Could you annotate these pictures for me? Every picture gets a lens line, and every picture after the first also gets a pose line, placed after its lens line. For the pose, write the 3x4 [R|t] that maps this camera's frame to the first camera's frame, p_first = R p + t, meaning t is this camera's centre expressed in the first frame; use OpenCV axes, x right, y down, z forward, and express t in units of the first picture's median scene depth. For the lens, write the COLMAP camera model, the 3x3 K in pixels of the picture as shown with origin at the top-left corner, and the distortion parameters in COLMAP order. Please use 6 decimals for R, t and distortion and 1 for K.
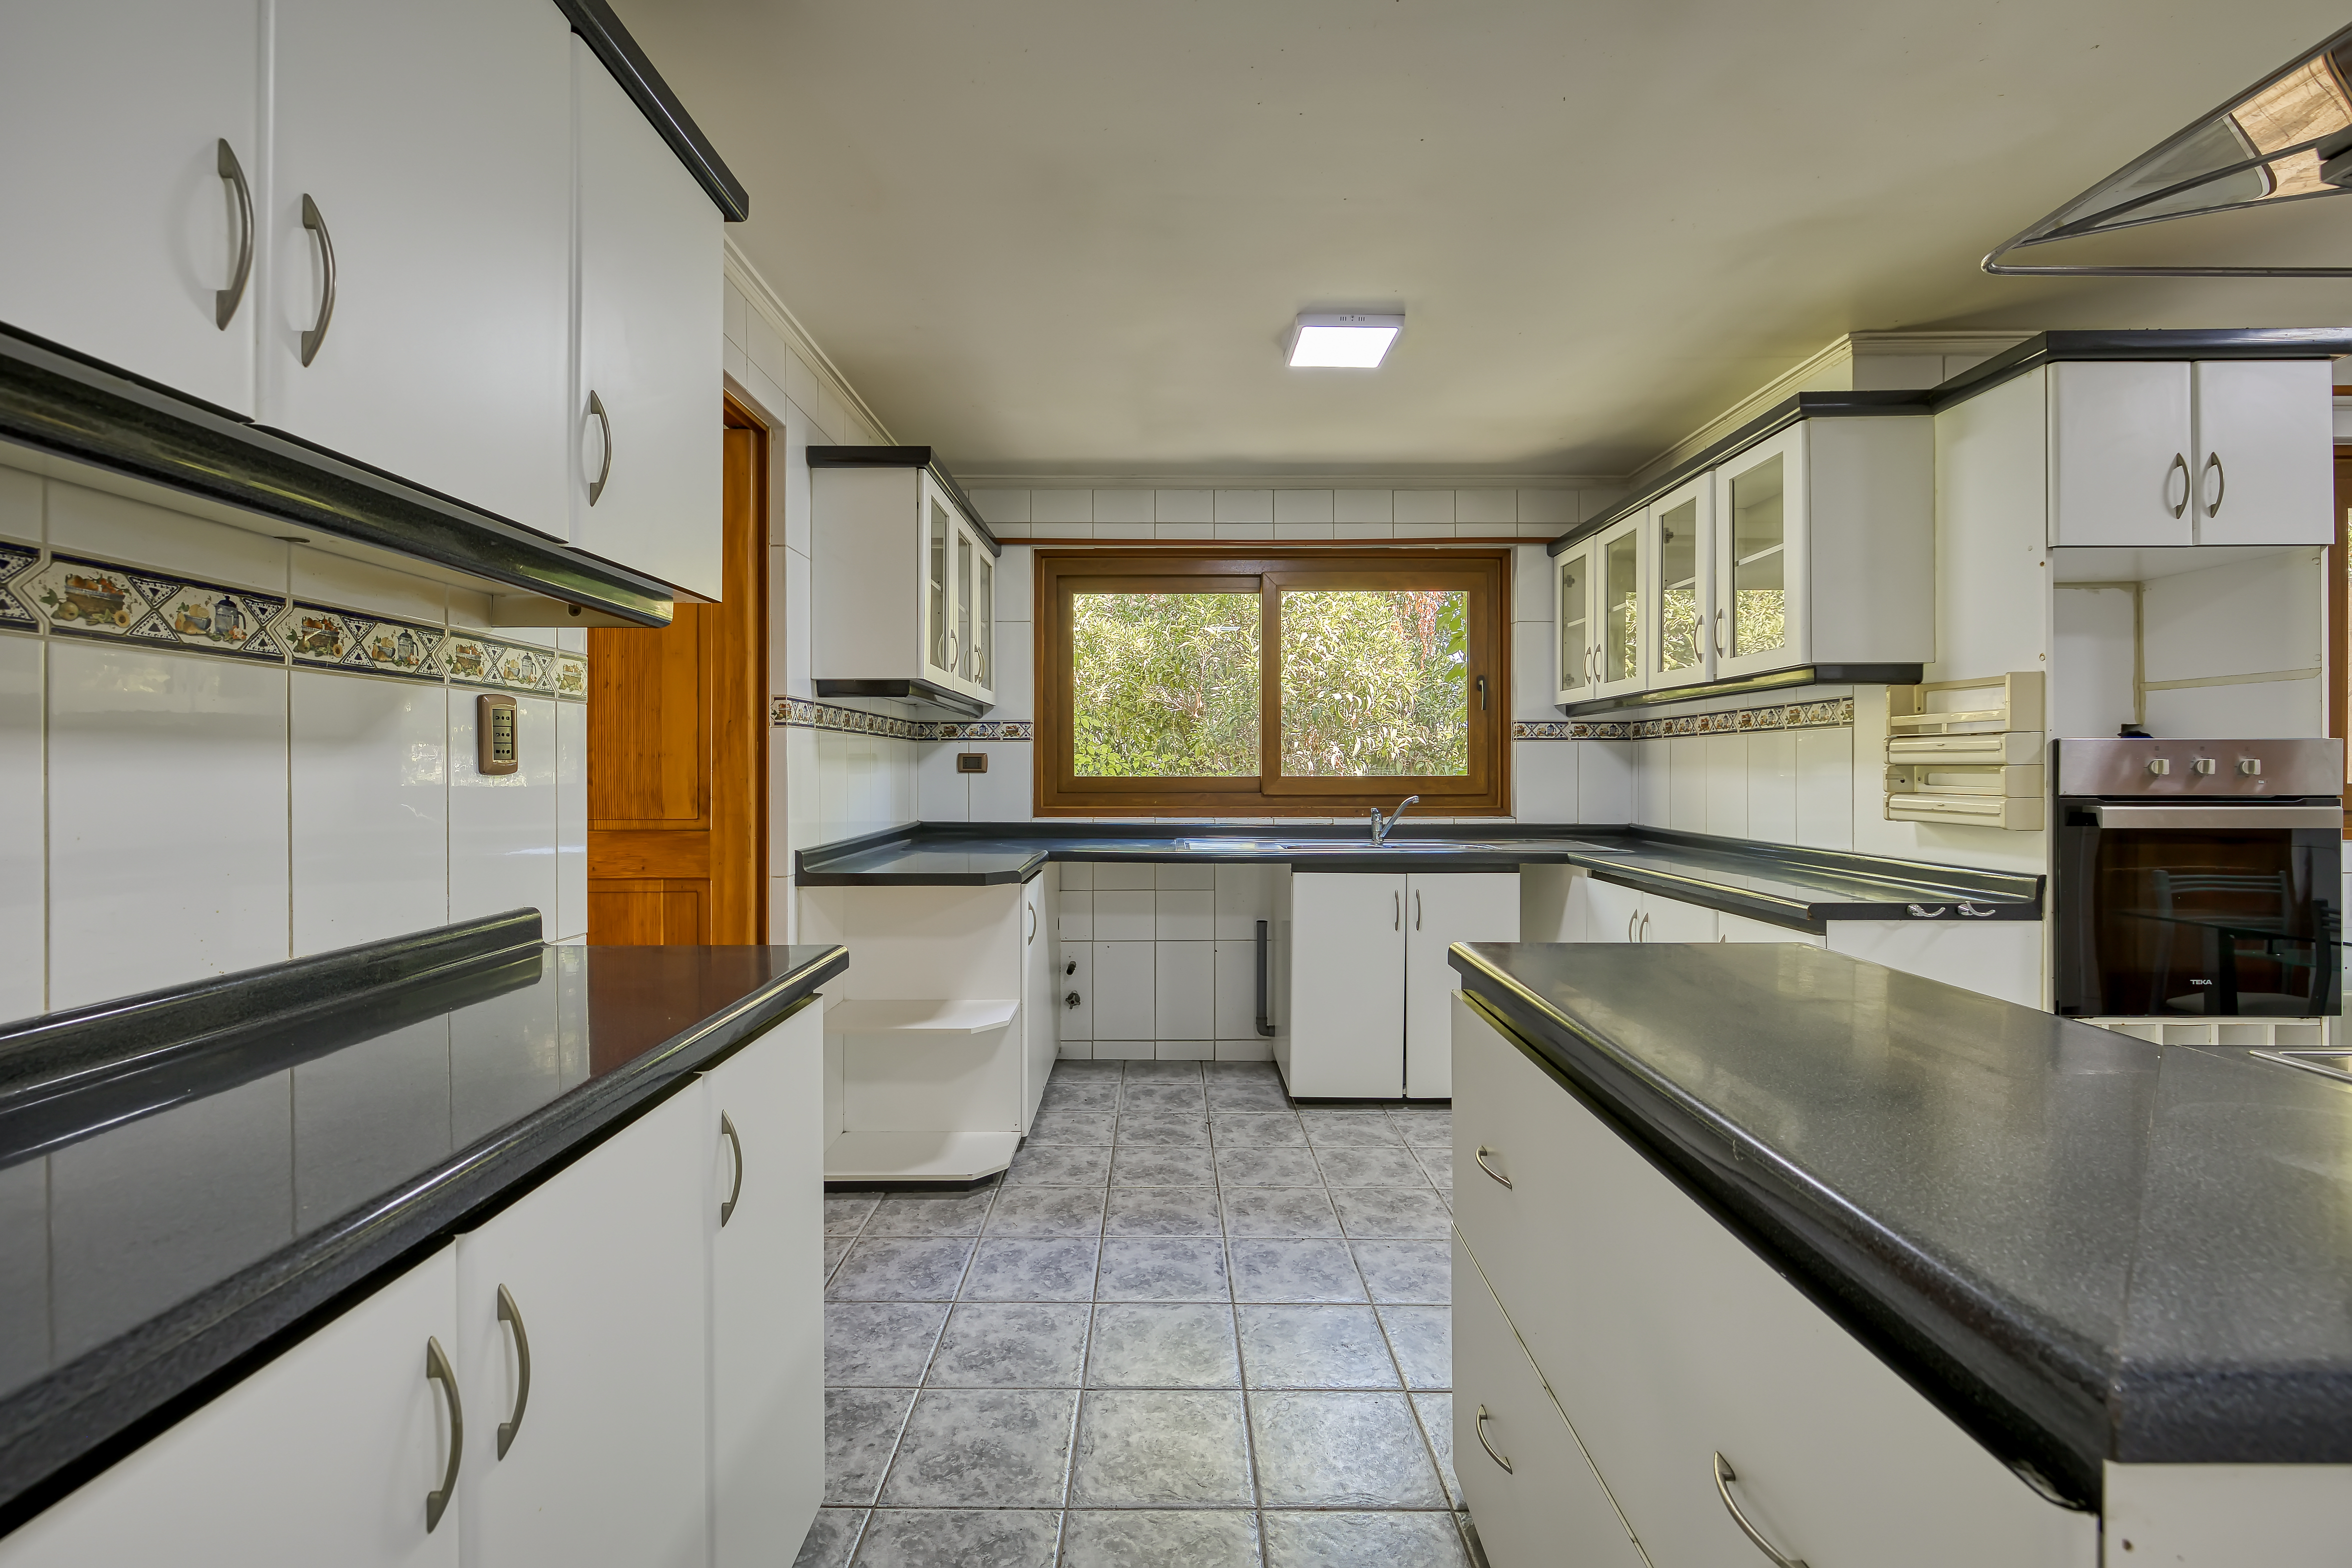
lens RADIAL K [[1006.3, 0, 1156.8], [0, 1006.3, 772.0], [0, 0, 1]] dist [0.003657, 0.000269]
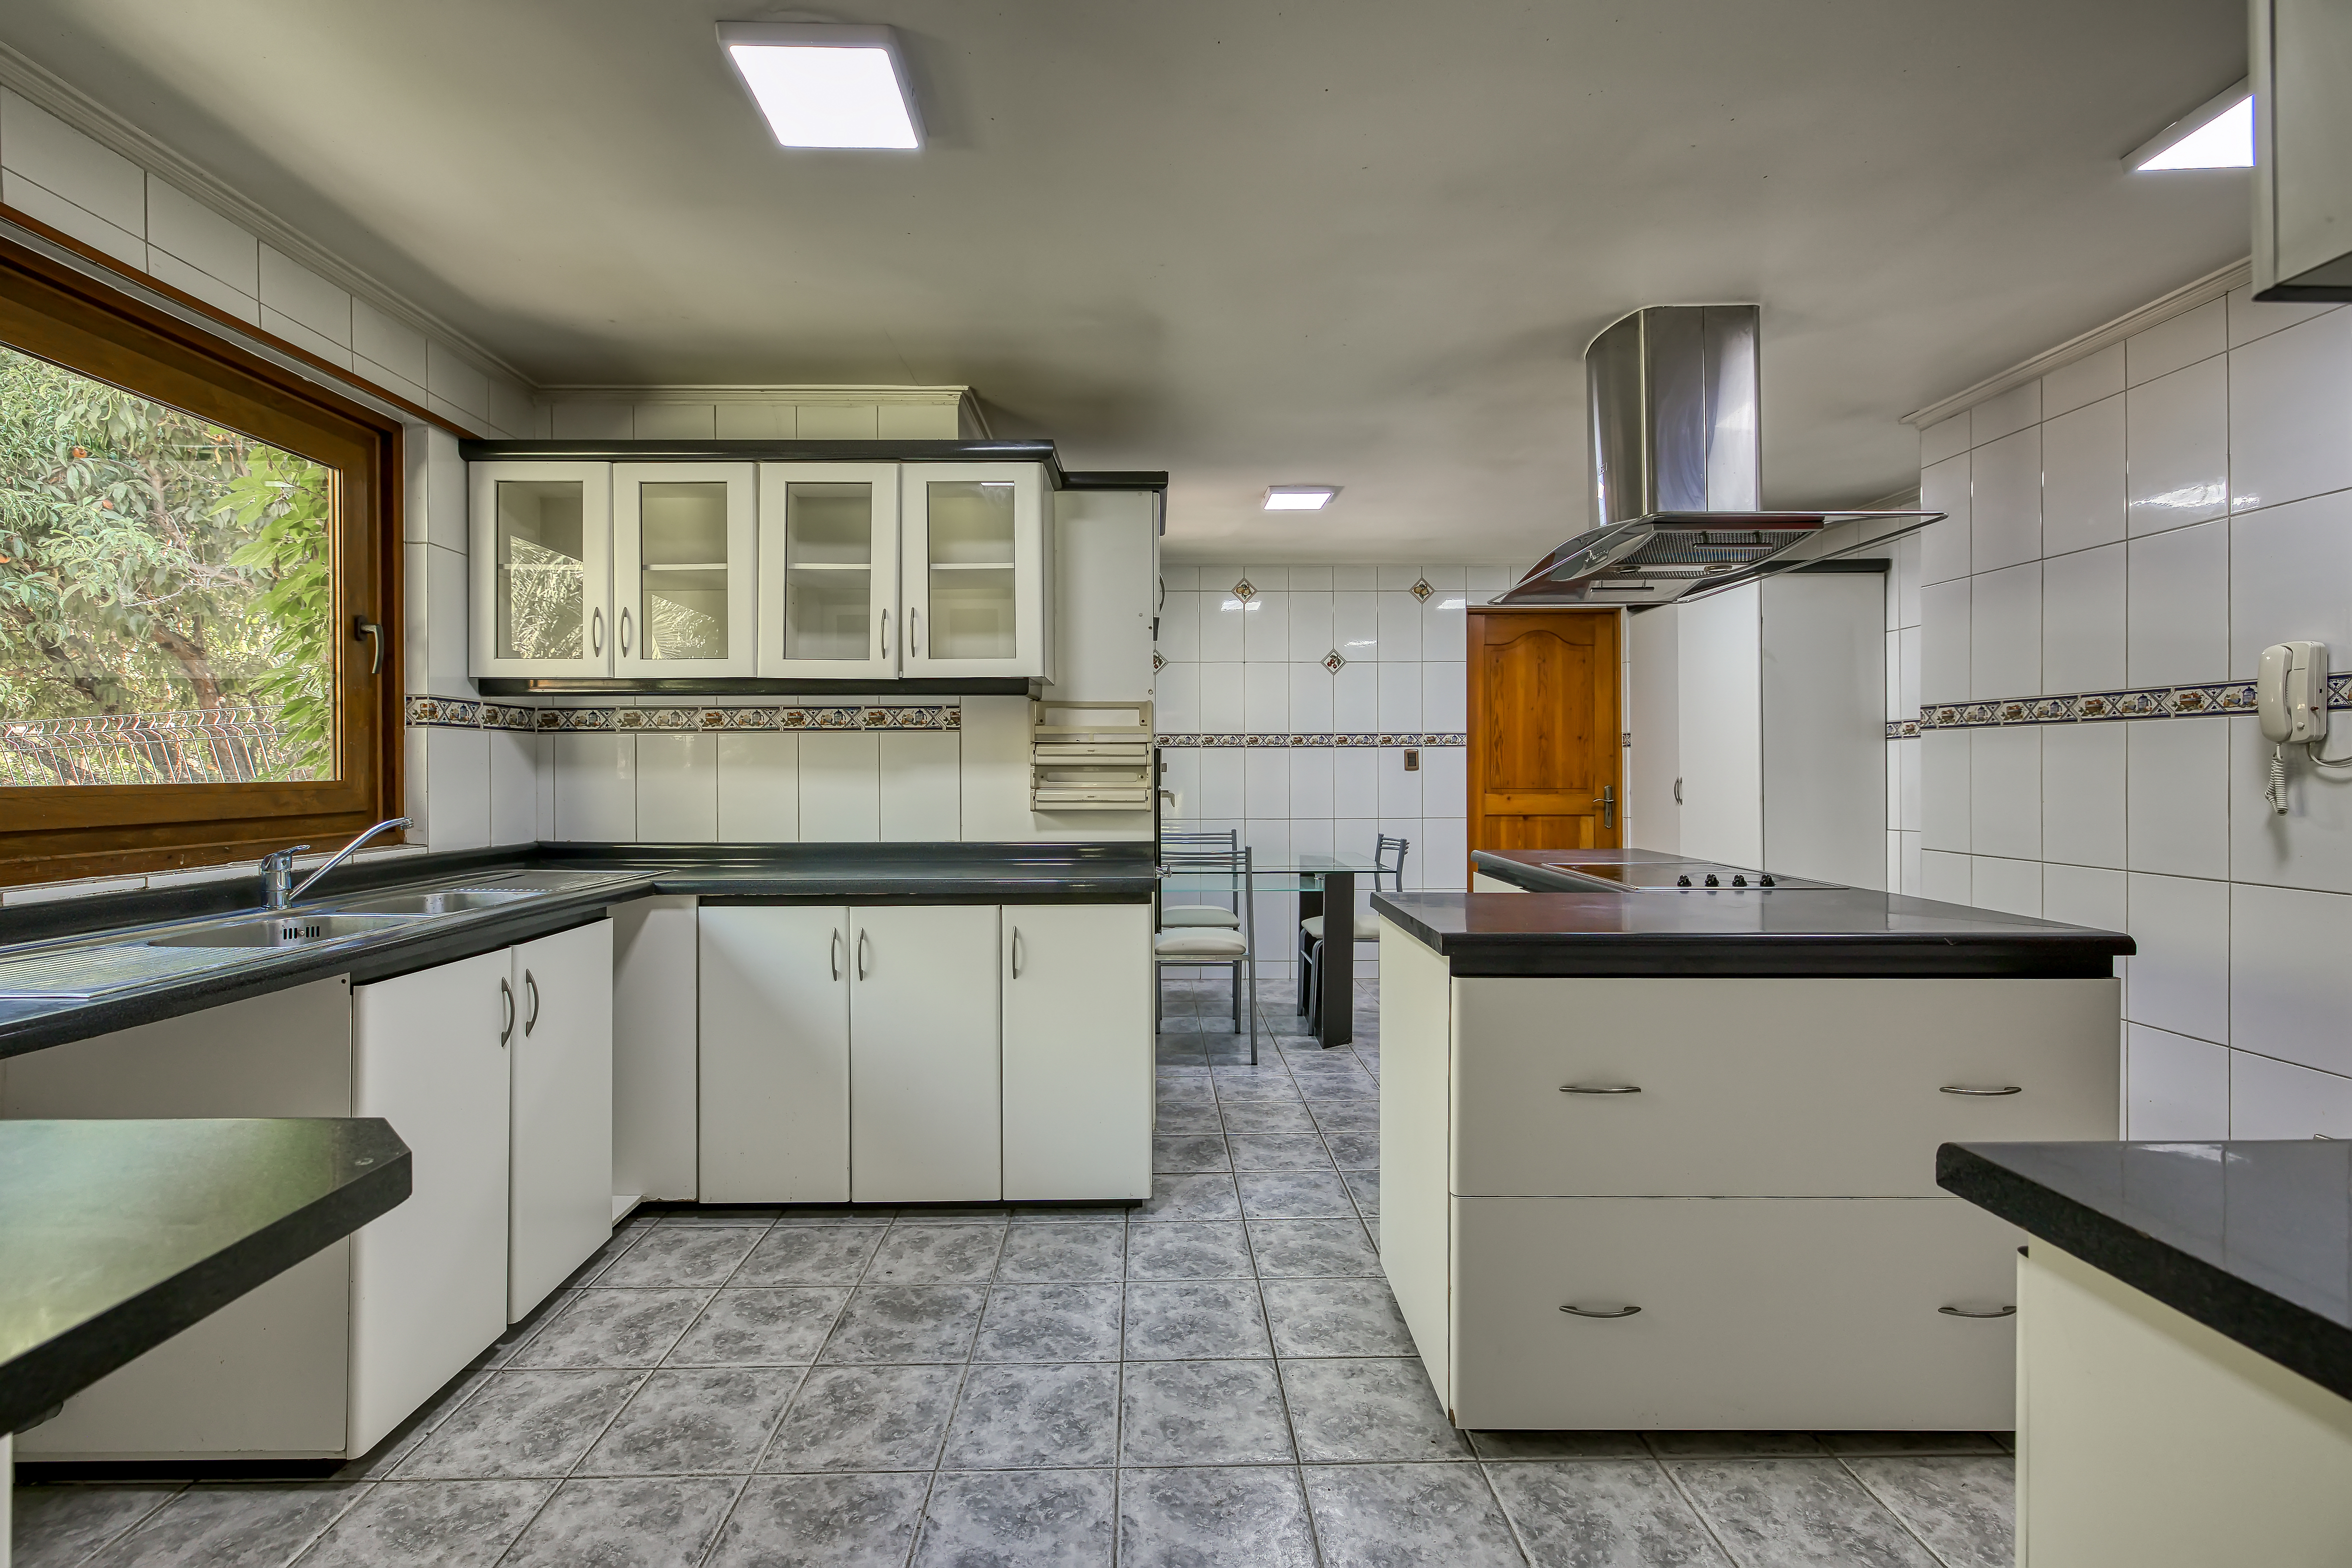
lens RADIAL K [[991.2, 0, 1162.2], [0, 991.2, 773.0], [0, 0, 1]] dist [-0.003991, -0.000131]
pose [[-0.032260, 0.000623, 0.999479, -0.358001], [0.006227, 0.999981, -0.000423, 0.002926], [-0.999460, 0.006210, -0.032263, 0.663236]]
